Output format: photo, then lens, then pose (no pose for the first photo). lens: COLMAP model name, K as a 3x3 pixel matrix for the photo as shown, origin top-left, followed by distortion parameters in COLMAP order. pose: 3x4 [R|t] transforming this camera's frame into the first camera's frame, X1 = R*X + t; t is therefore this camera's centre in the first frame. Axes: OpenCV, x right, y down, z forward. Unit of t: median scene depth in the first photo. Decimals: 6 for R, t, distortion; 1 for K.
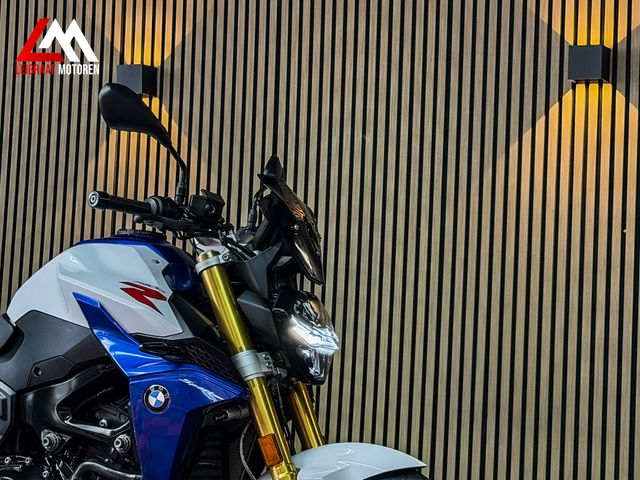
lens RADIAL K [[1455.1, 0, 320.0], [0, 1455.1, 240.0], [0, 0, 1]] dist [0.130217, 0.162501]
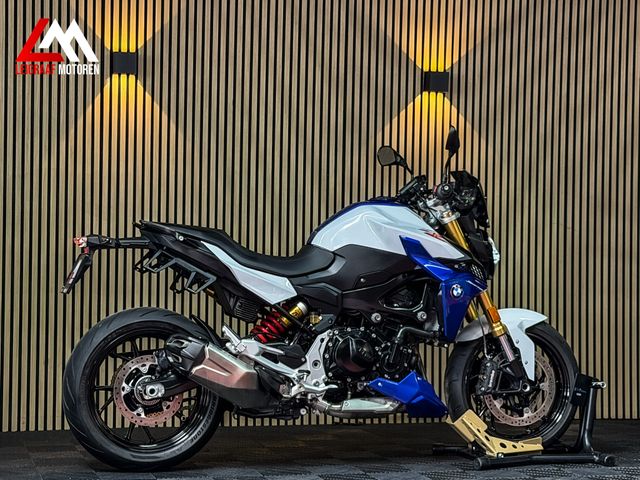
lens RADIAL K [[1423.7, 0, 320.0], [0, 1423.7, 240.0], [0, 0, 1]] dist [0.202436, -0.006501]
pose [[0.767601, -0.032311, 0.640113, -1.359790], [-0.035990, 0.994980, 0.093381, -0.118659], [-0.639917, -0.094717, 0.762585, -0.281358]]
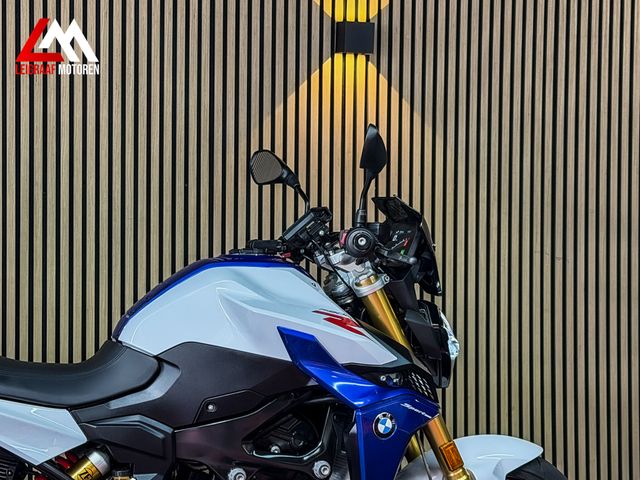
lens RADIAL K [[1455.1, 0, 320.0], [0, 1455.1, 240.0], [0, 0, 1]] dist [0.130217, 0.162501]
pose [[0.740619, -0.061118, 0.669139, -0.788400], [-0.029248, 0.991978, 0.122977, -0.140851], [-0.671288, -0.110650, 0.732891, 0.268887]]
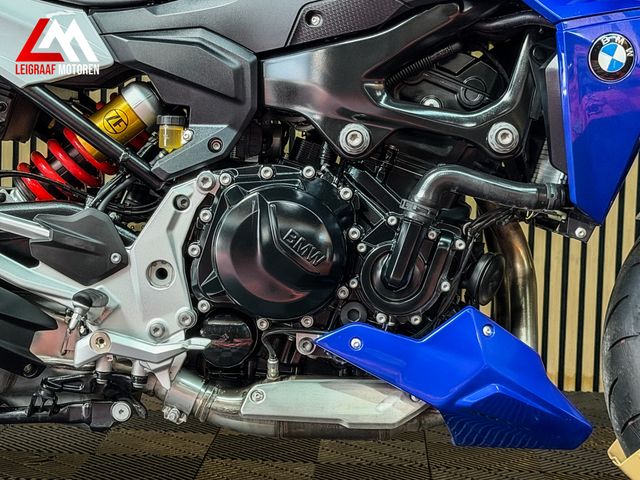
lens RADIAL K [[1455.1, 0, 320.0], [0, 1455.1, 240.0], [0, 0, 1]] dist [0.130217, 0.162501]
pose [[0.925196, -0.057177, 0.375157, -0.417655], [-0.019009, 0.980361, 0.196295, 0.064170], [-0.379013, -0.188743, 0.905939, 0.476421]]
